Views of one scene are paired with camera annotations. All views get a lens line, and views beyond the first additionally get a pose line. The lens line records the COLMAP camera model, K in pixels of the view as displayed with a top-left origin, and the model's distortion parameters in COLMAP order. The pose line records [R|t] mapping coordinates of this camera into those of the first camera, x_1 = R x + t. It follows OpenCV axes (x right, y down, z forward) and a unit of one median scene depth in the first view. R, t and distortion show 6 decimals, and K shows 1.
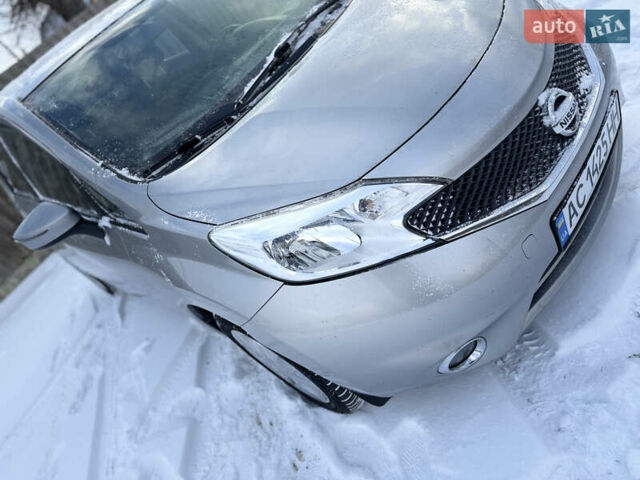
lens RADIAL K [[455.6, 0, 320.0], [0, 455.6, 240.0], [0, 0, 1]] dist [0.007543, -0.002114]
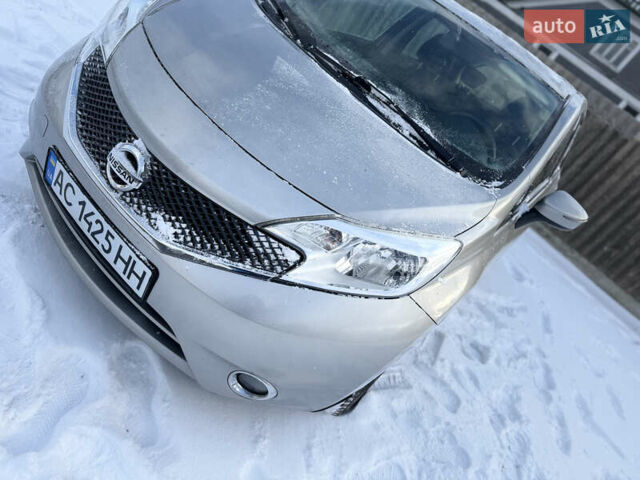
lens RADIAL K [[459.0, 0, 344.2], [0, 459.0, 239.1], [0, 0, 1]] dist [0.001820, 0.000791]
pose [[-0.230873, 0.853523, -0.467115, 0.894679], [-0.909097, -0.018135, 0.416189, -0.994894], [0.346756, 0.520740, 0.780122, 0.394688]]
